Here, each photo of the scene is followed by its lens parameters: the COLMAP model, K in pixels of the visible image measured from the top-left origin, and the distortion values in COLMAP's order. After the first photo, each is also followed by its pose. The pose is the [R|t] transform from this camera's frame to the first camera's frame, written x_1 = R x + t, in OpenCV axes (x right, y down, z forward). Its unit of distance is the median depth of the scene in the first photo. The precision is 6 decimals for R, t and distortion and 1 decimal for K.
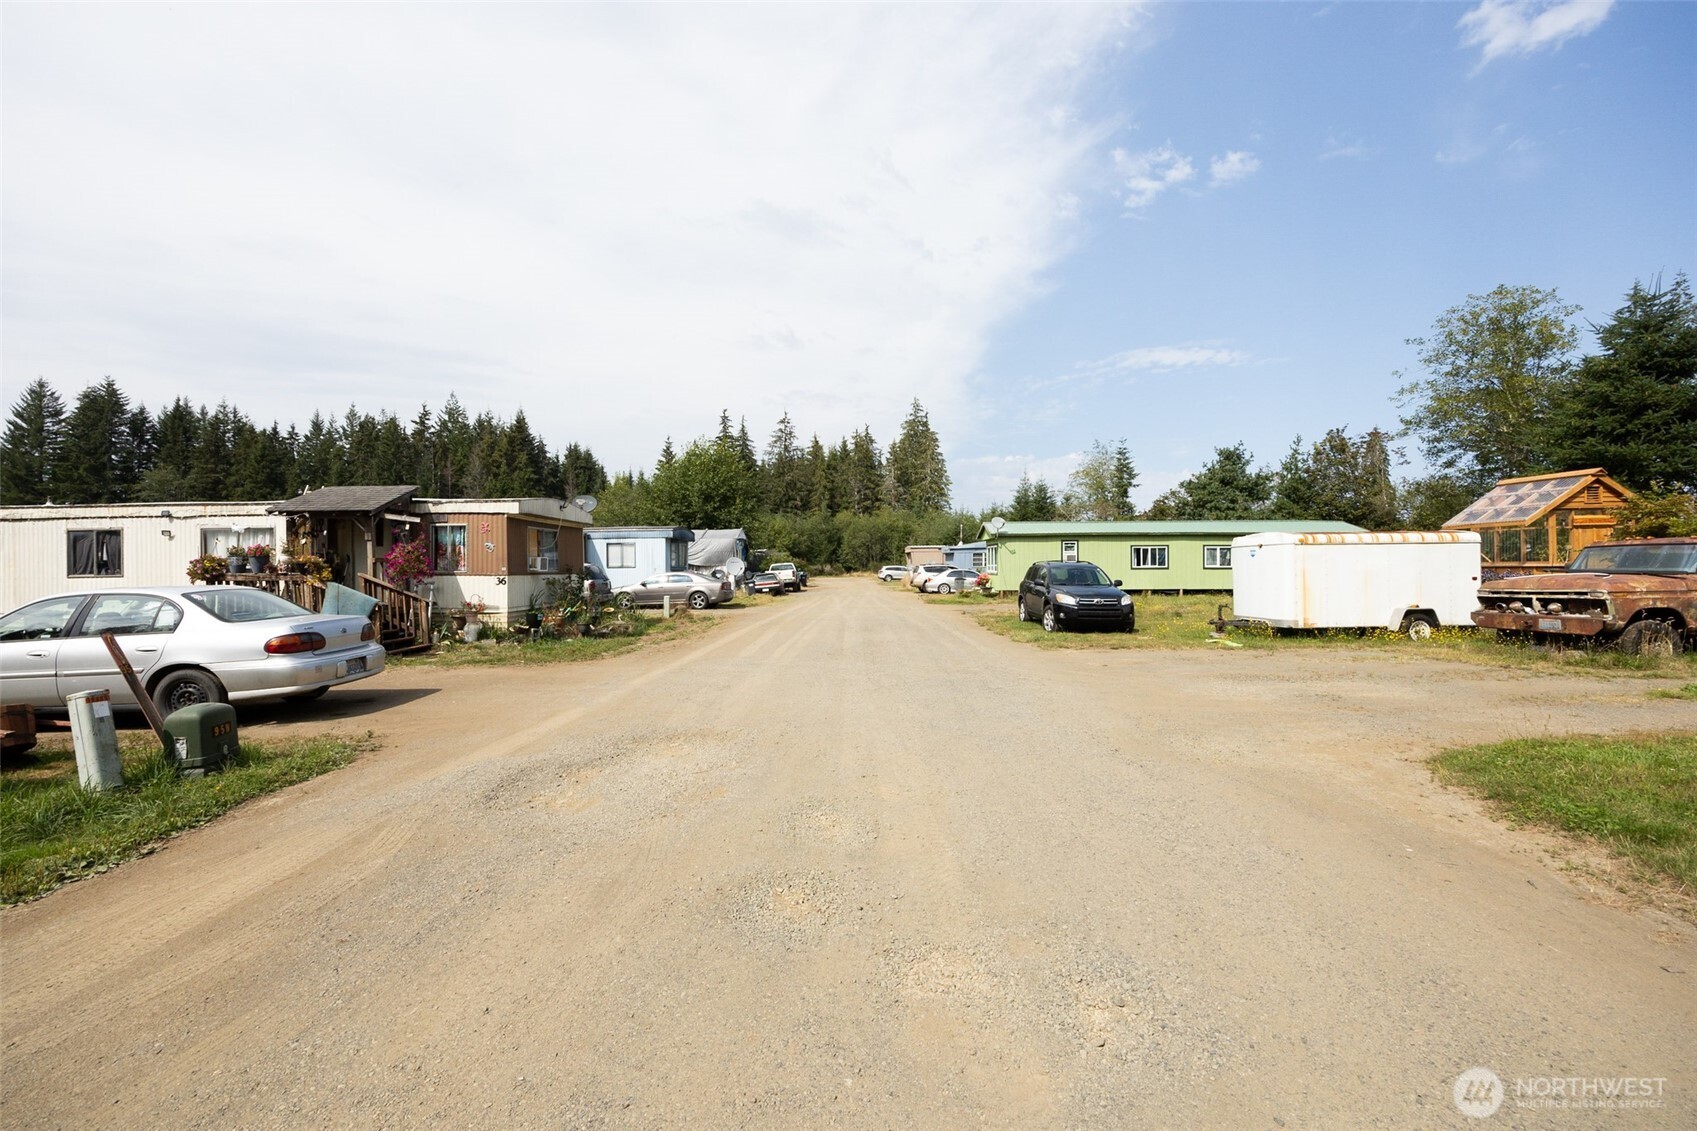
lens RADIAL K [[681.2, 0, 849.7], [0, 681.2, 562.6], [0, 0, 1]] dist [0.001016, 0.000070]
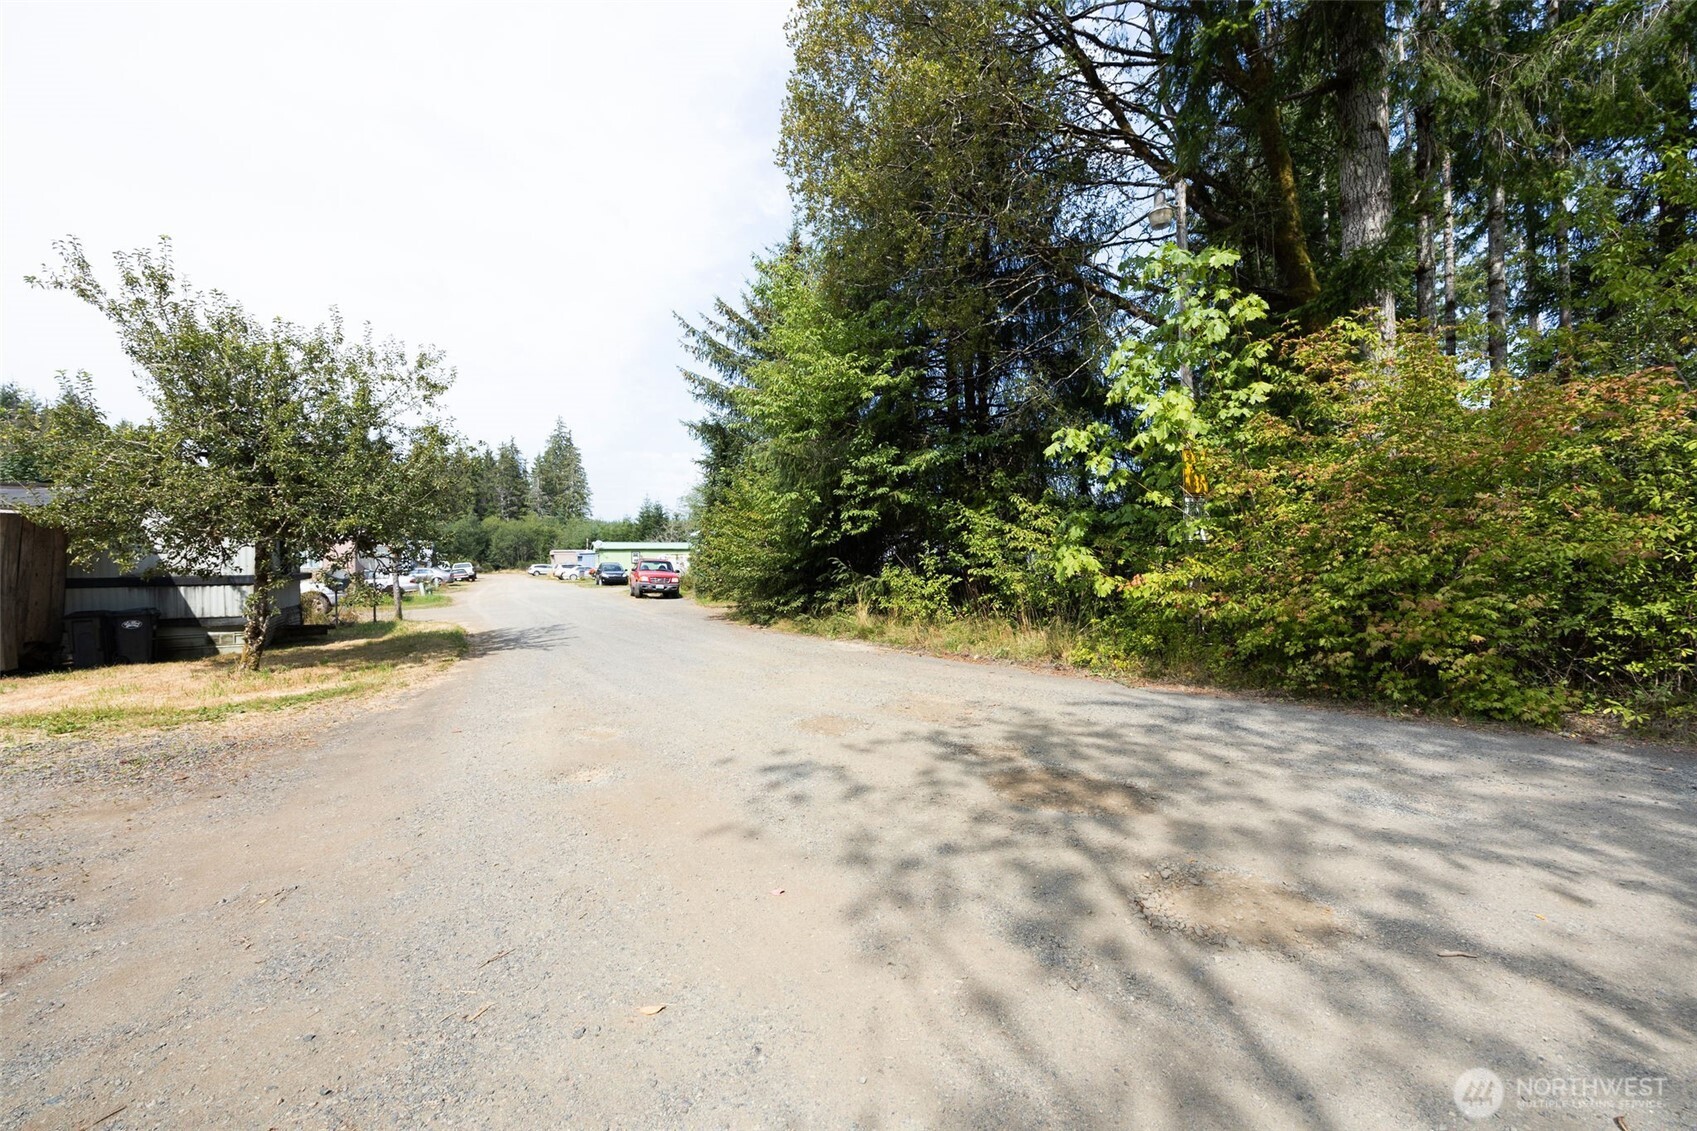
lens RADIAL K [[678.1, 0, 845.5], [0, 678.1, 567.7], [0, 0, 1]] dist [0.000447, -0.000009]
pose [[0.881782, -0.005028, 0.471630, -0.020119], [0.000066, 0.999944, 0.010537, -0.001424], [-0.471657, -0.009260, 0.881734, -0.258601]]
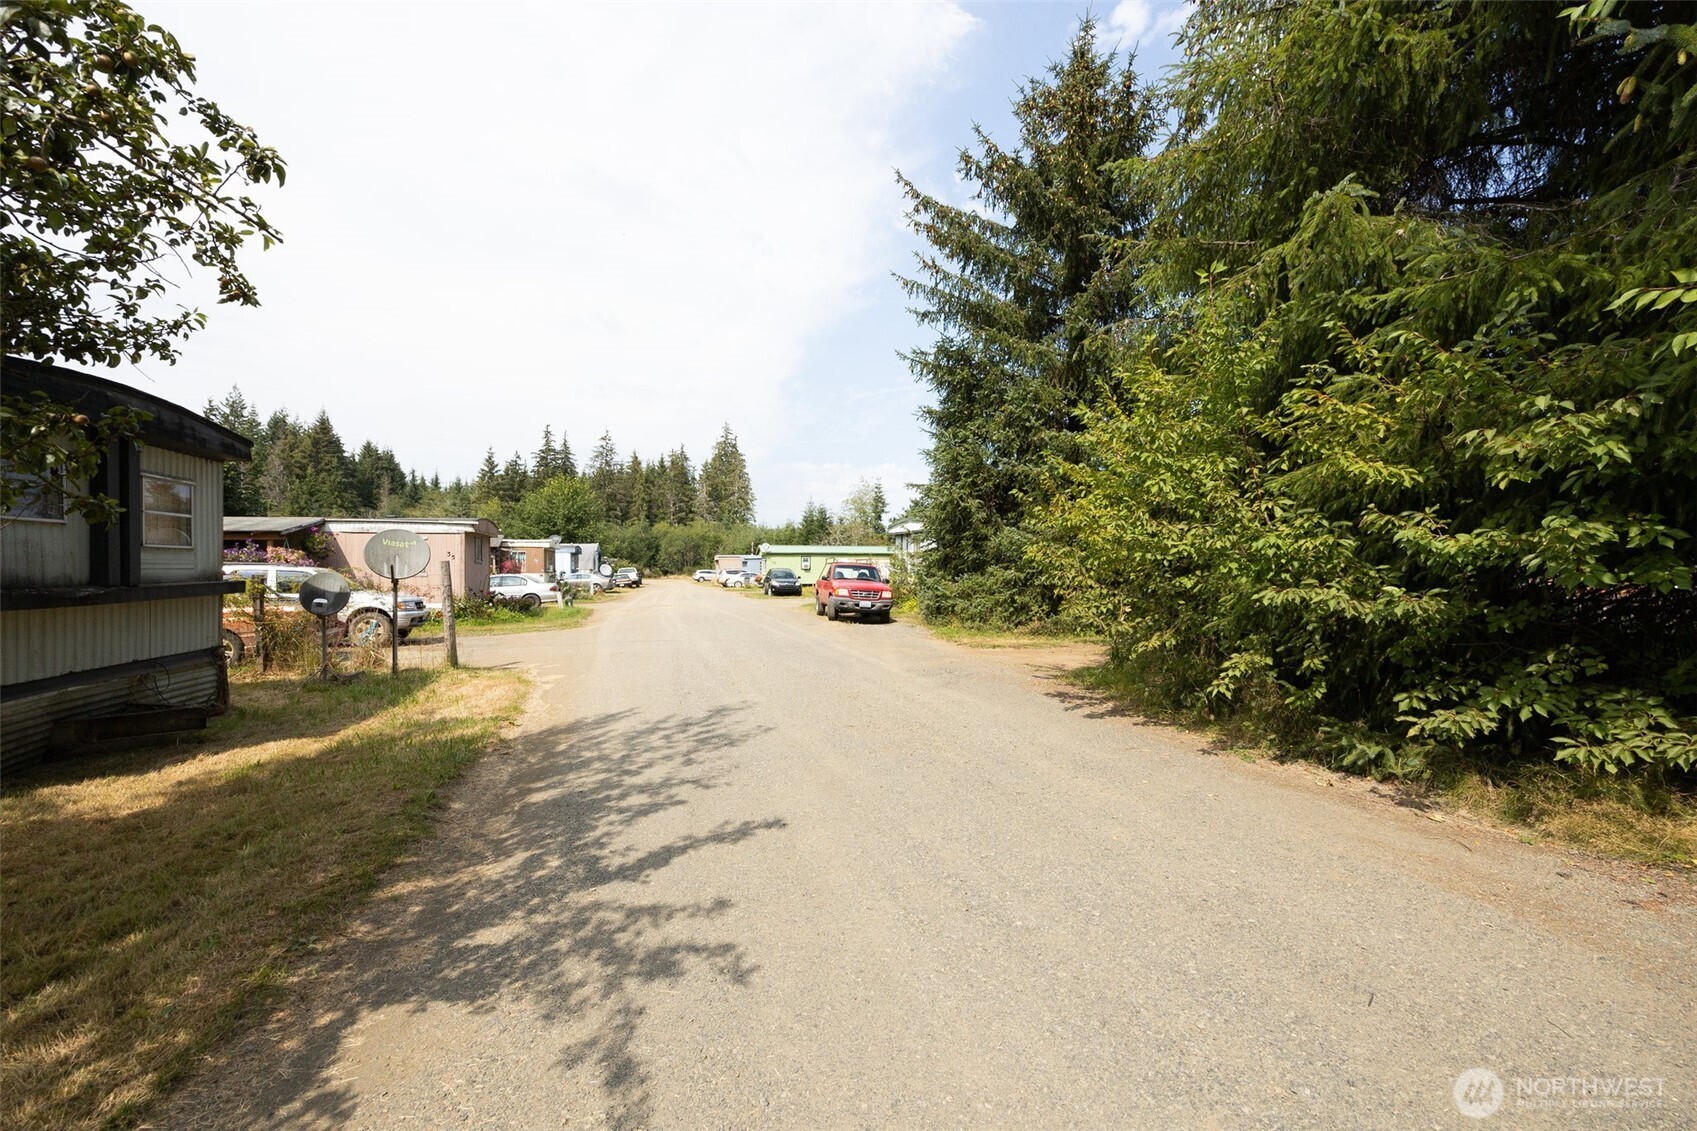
lens RADIAL K [[681.2, 0, 849.7], [0, 681.2, 562.6], [0, 0, 1]] dist [0.001016, 0.000070]
pose [[0.962515, 0.009428, 0.271063, -0.012655], [-0.007684, 0.999942, -0.007495, -0.000812], [-0.271118, 0.005131, 0.962532, -0.178368]]
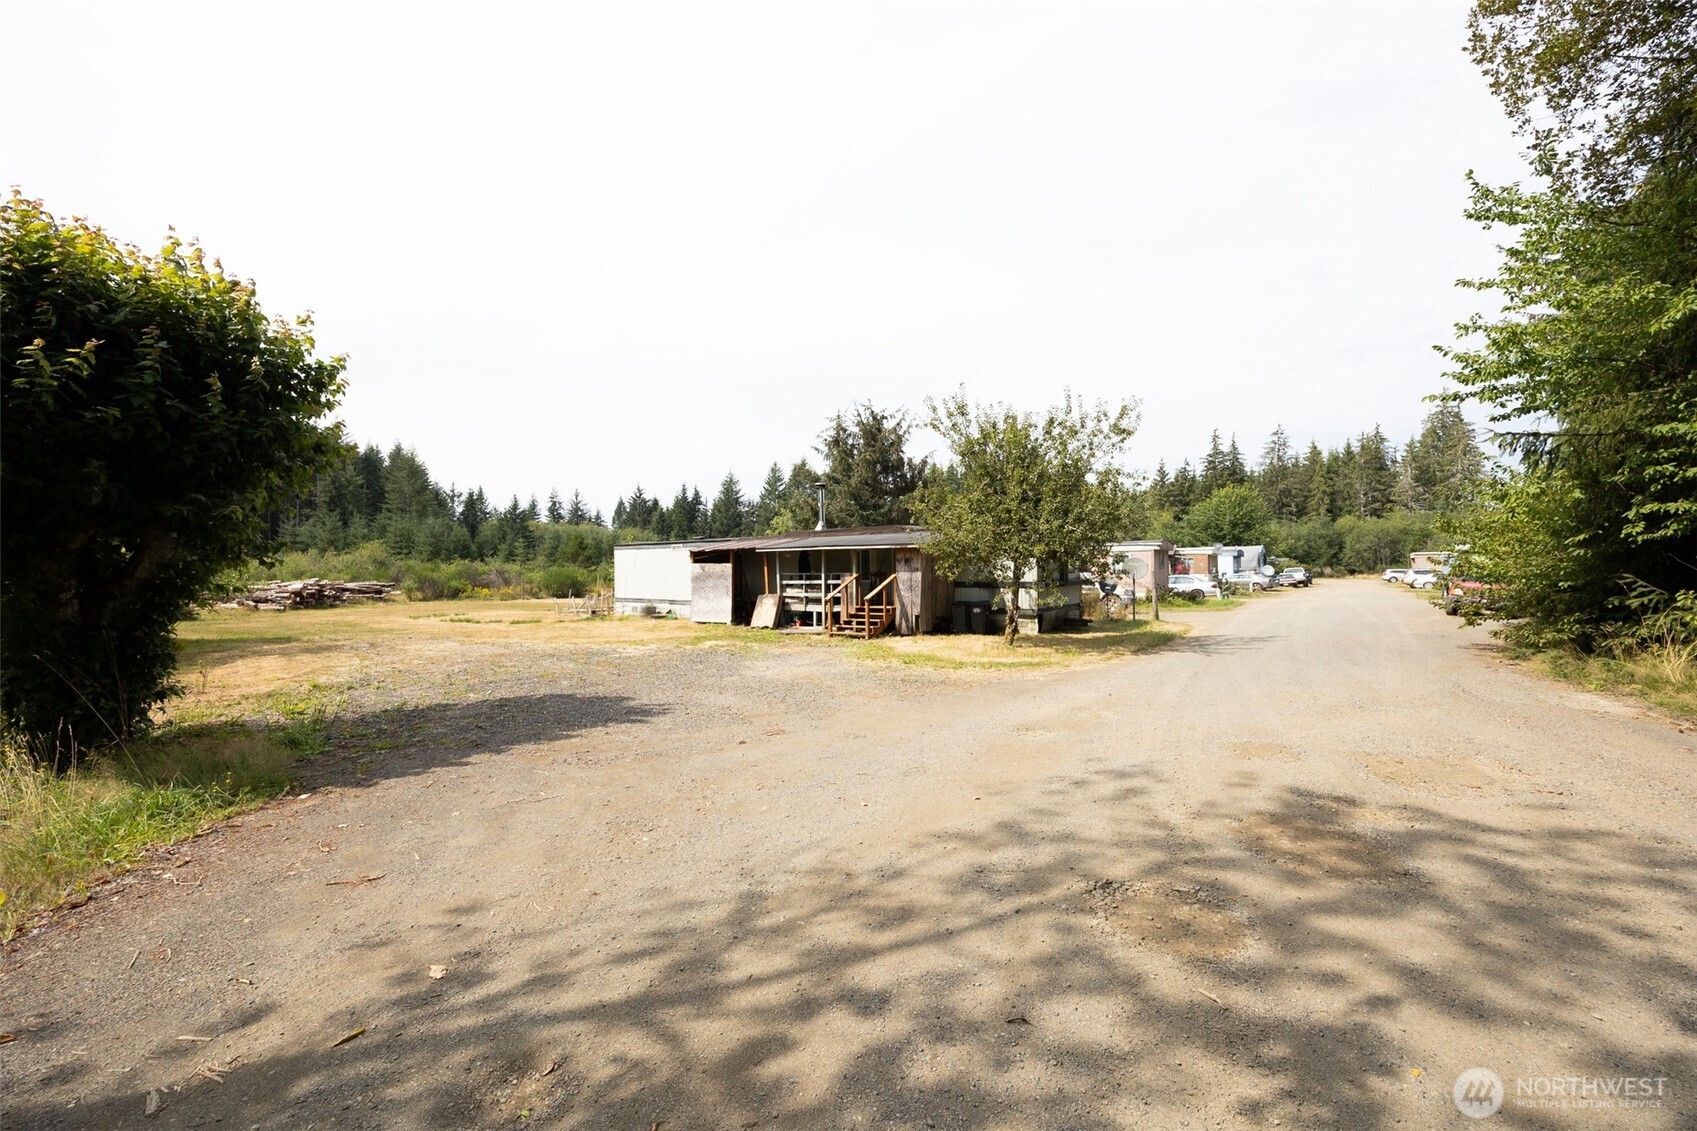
lens RADIAL K [[678.1, 0, 845.5], [0, 678.1, 567.7], [0, 0, 1]] dist [0.000447, -0.000009]
pose [[0.798437, 0.001533, -0.602076, 0.004058], [0.001978, 0.999985, 0.005170, -0.003022], [0.602075, -0.005319, 0.798422, -0.270070]]
